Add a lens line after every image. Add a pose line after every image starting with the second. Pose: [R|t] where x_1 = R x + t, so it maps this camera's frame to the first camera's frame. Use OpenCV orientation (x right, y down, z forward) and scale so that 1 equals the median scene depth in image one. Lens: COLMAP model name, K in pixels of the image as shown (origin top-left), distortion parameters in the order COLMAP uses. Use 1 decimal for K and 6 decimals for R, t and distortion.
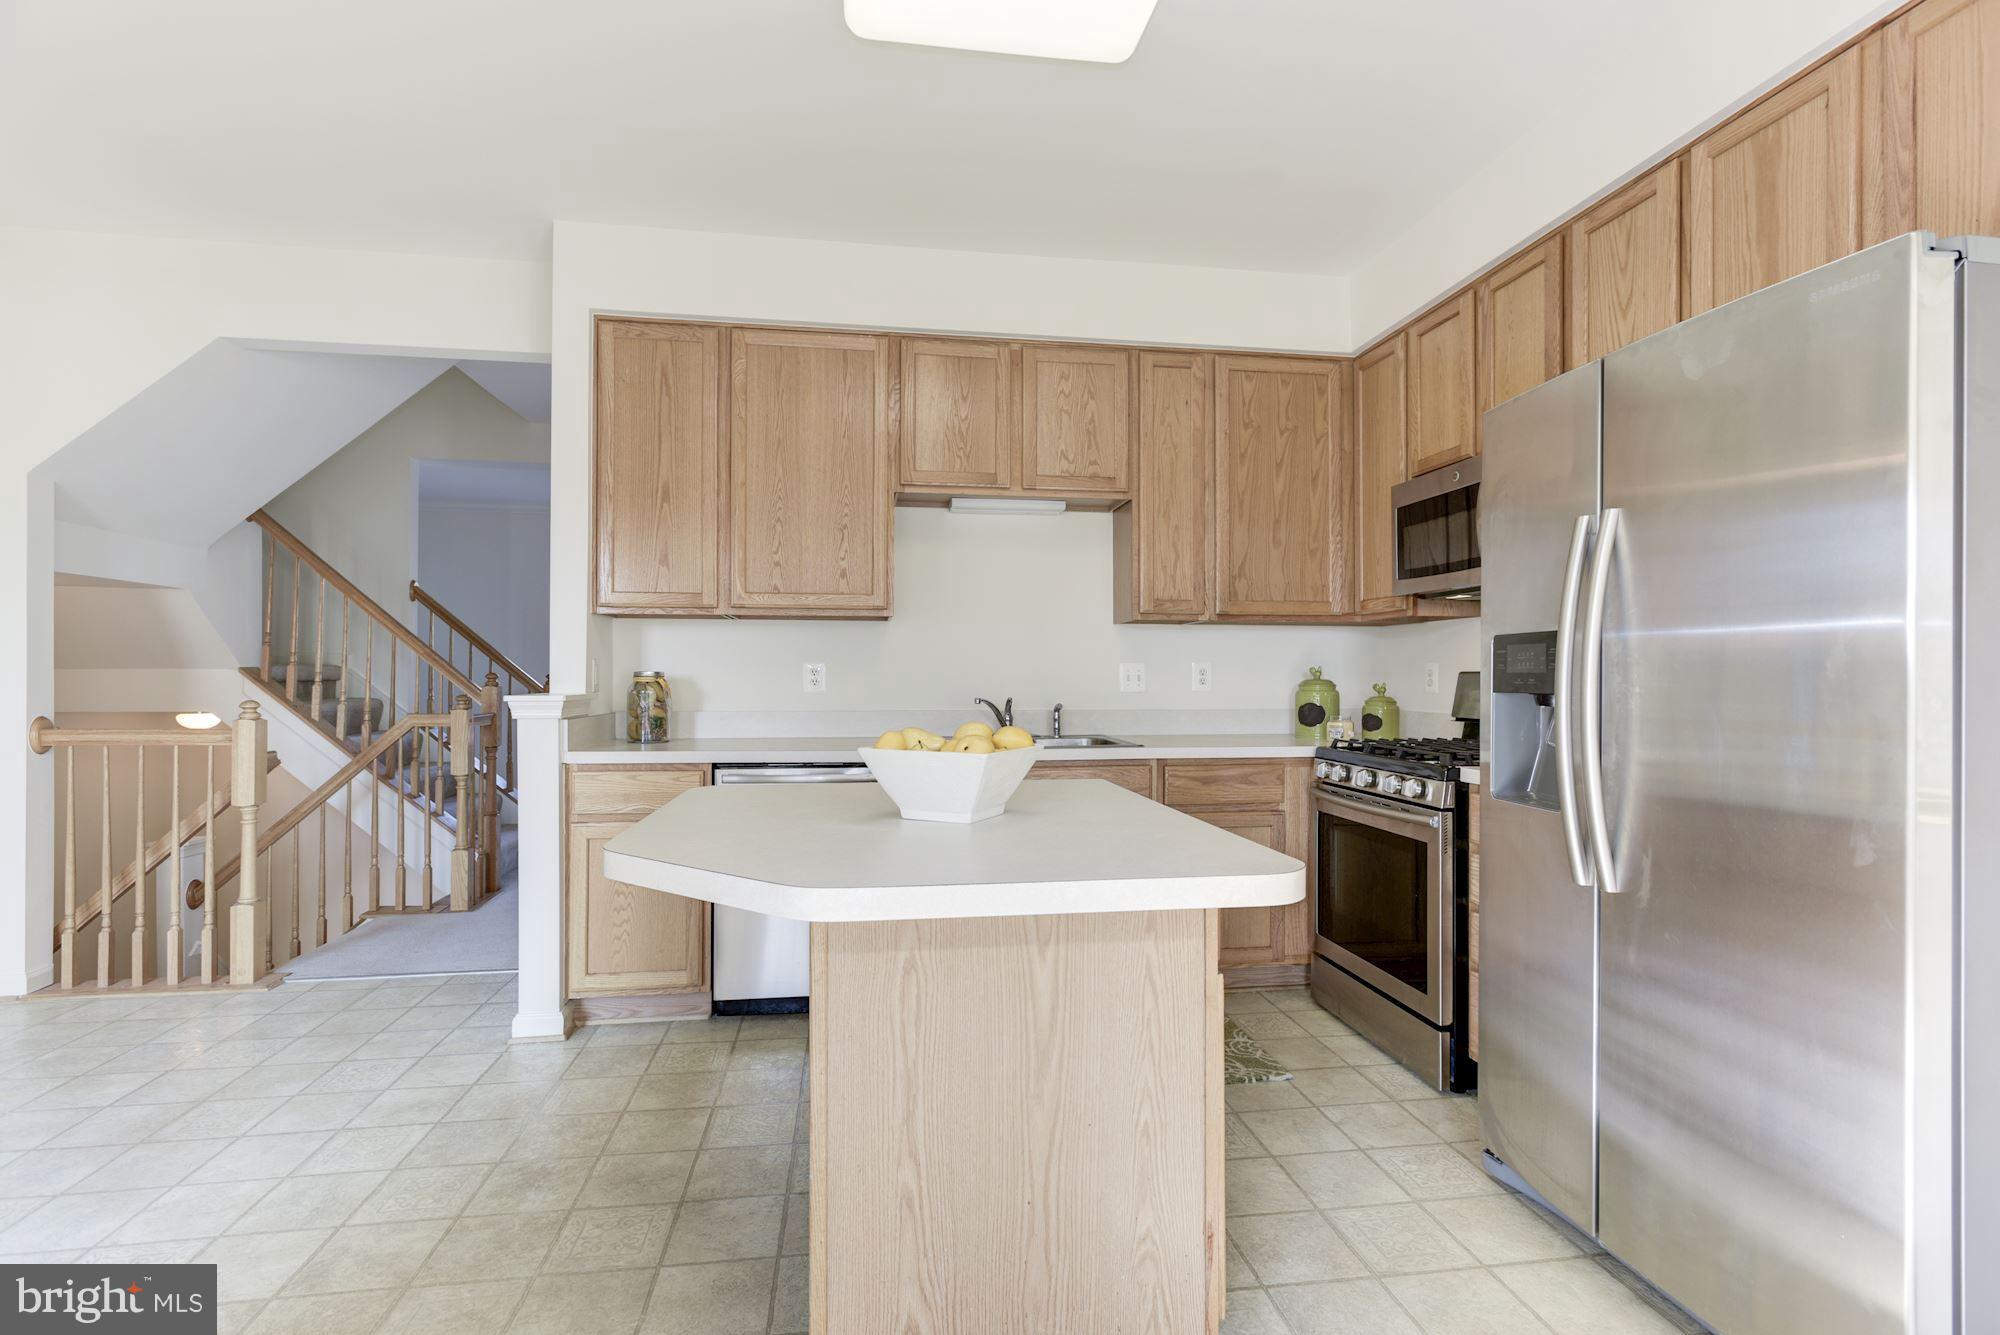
lens RADIAL K [[945.0, 0, 1000.0], [0, 945.0, 667.5], [0, 0, 1]] dist [-0.001202, 0.000836]
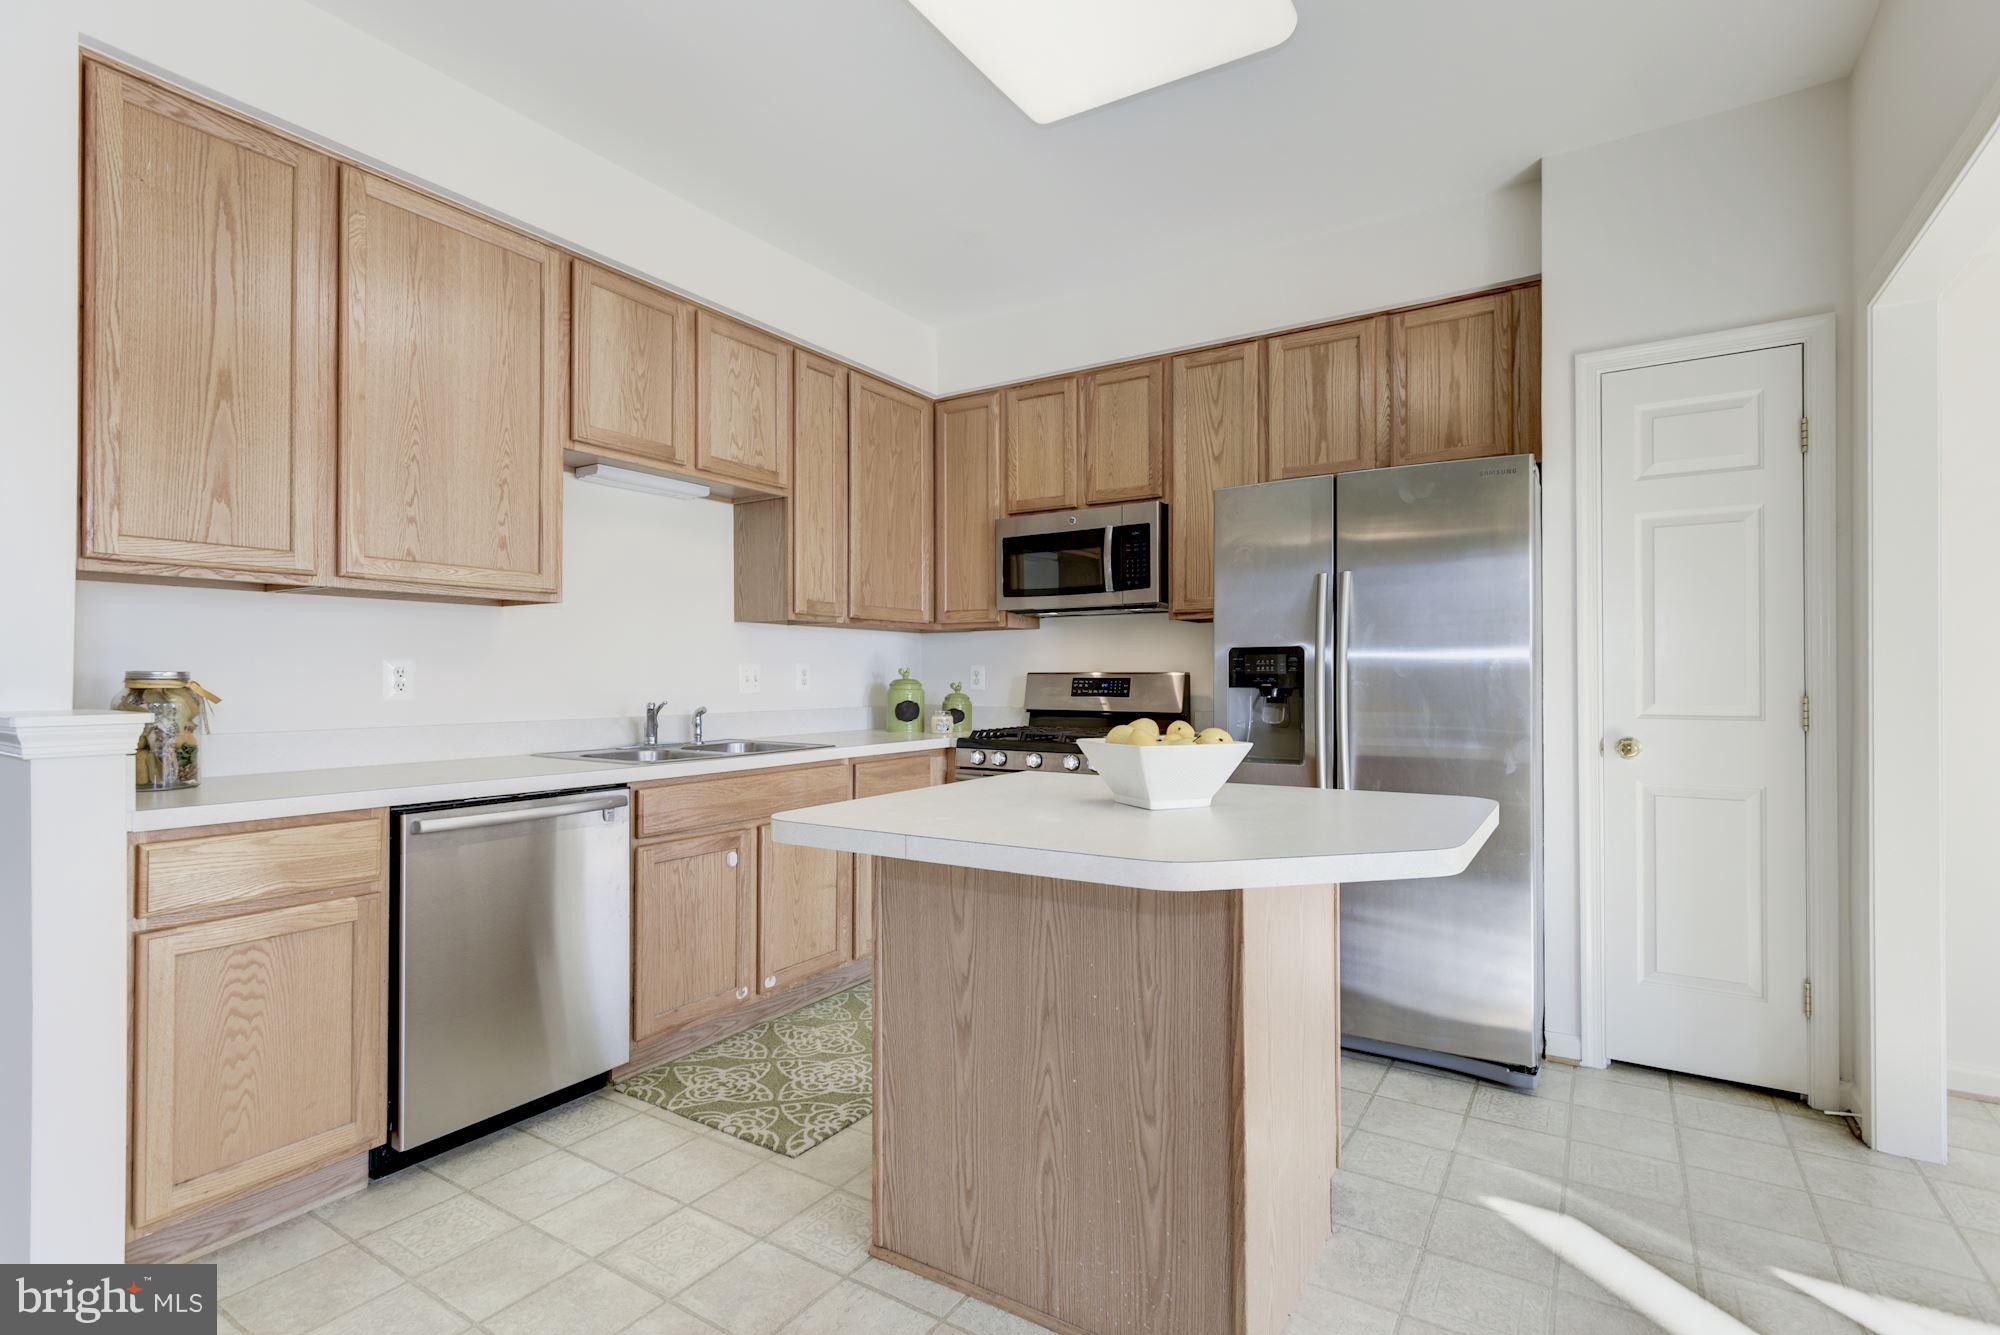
lens RADIAL K [[938.0, 0, 1022.1], [0, 938.0, 672.3], [0, 0, 1]] dist [0.003823, 0.000237]
pose [[0.653821, 0.000706, 0.756649, -0.461859], [-0.004050, 0.999989, 0.002566, 0.000822], [-0.756639, -0.004743, 0.653816, 0.187560]]
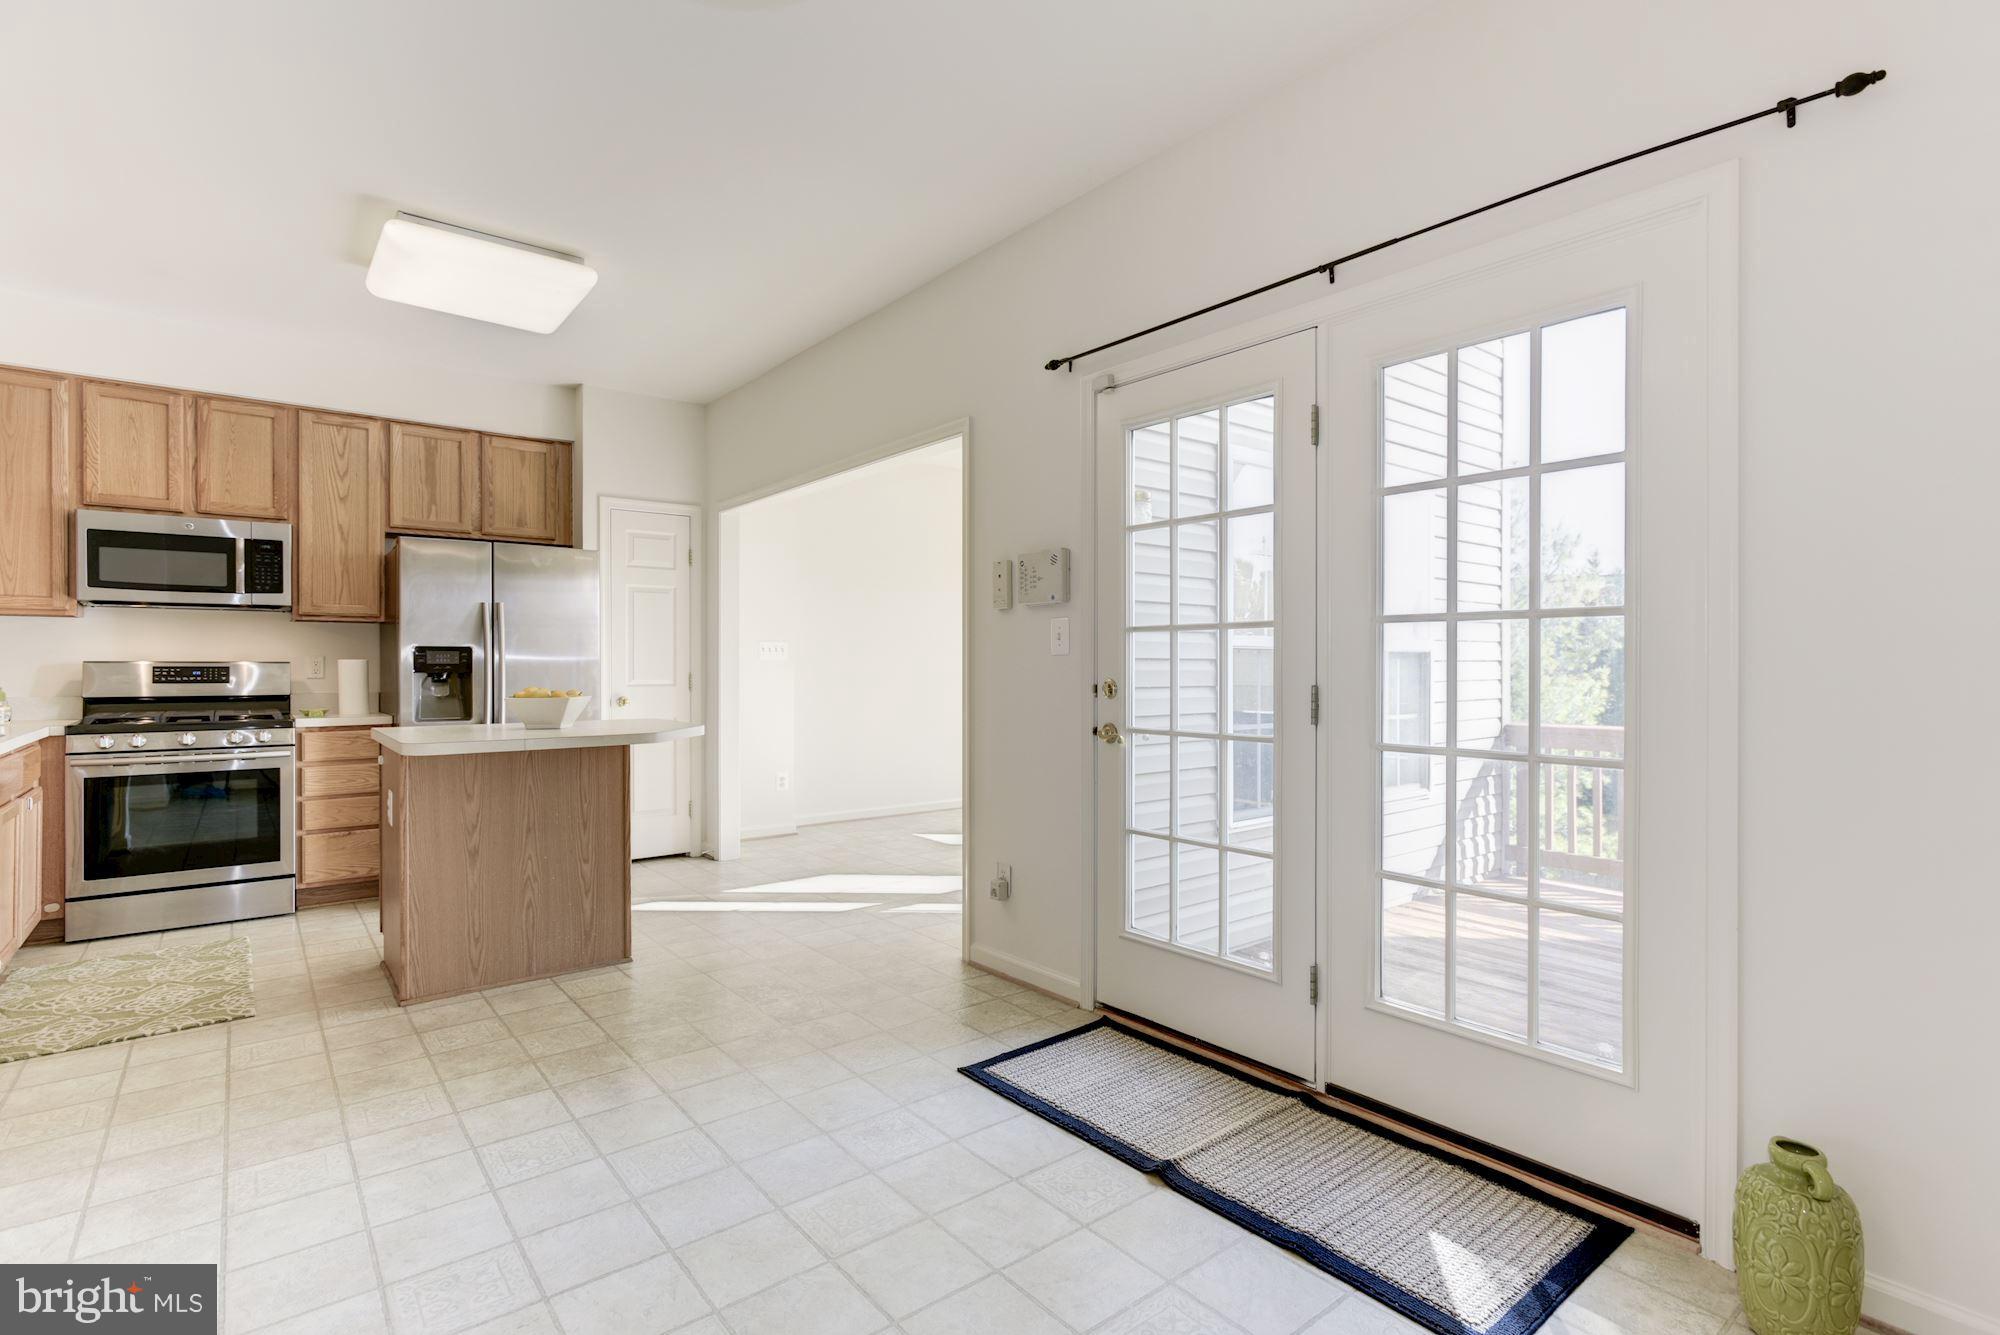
lens RADIAL K [[945.0, 0, 1000.0], [0, 945.0, 667.5], [0, 0, 1]] dist [-0.001202, 0.000836]
pose [[-0.509550, -0.004289, 0.860430, -1.215419], [-0.007895, 0.999969, 0.000309, 0.002776], [-0.860405, -0.006636, -0.509568, 0.585966]]
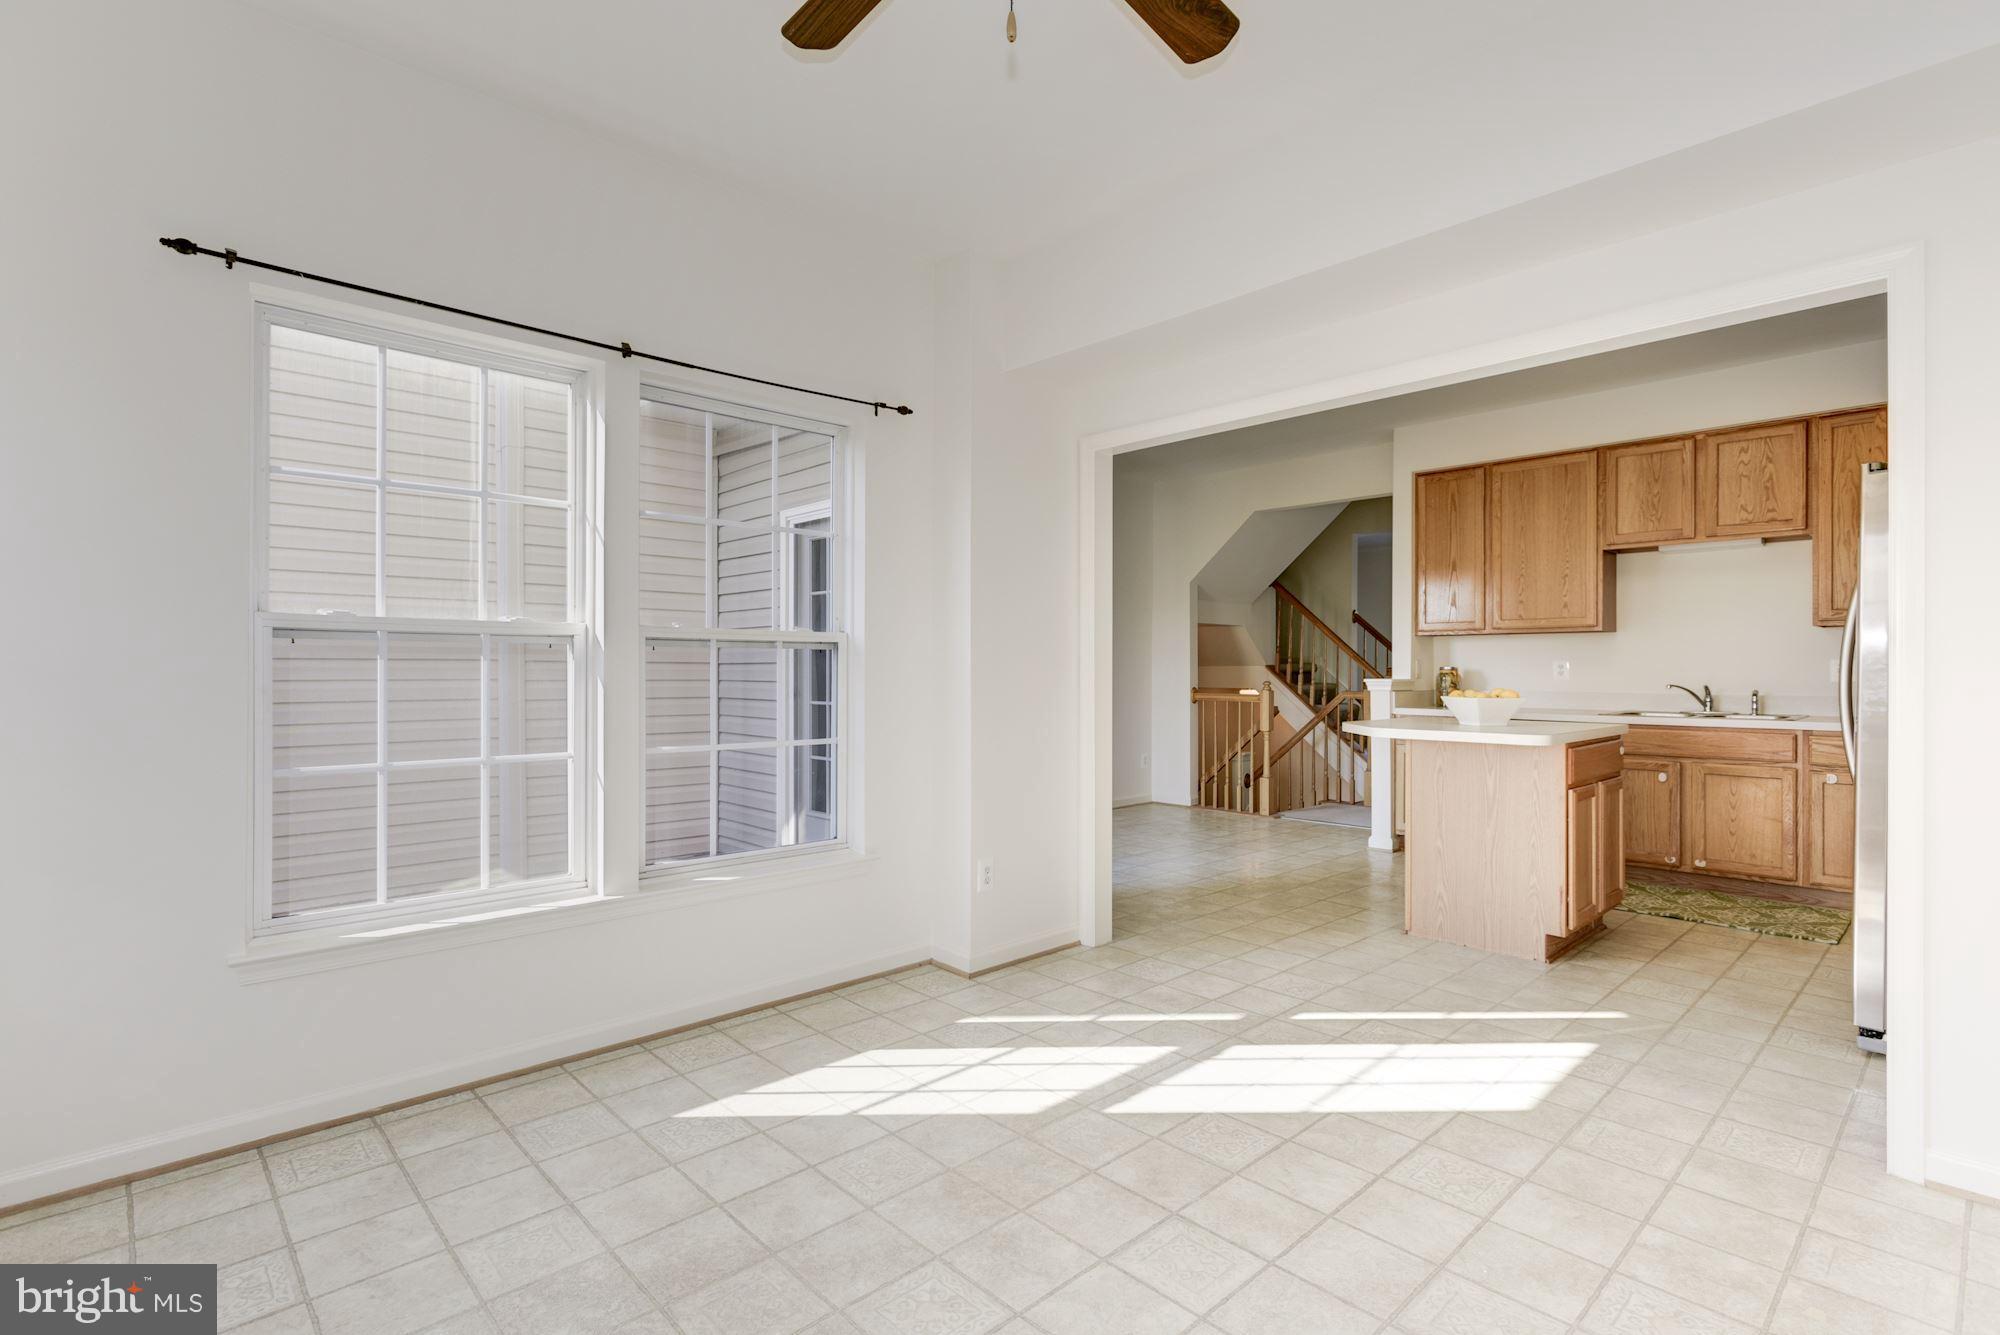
lens RADIAL K [[963.4, 0, 1000.0], [0, 963.4, 667.5], [0, 0, 1]] dist [-0.002843, -0.000210]
pose [[0.573168, -0.001304, -0.819437, 0.612329], [0.005121, 0.999985, 0.001991, -0.002637], [0.819422, -0.005337, 0.573166, -0.703833]]
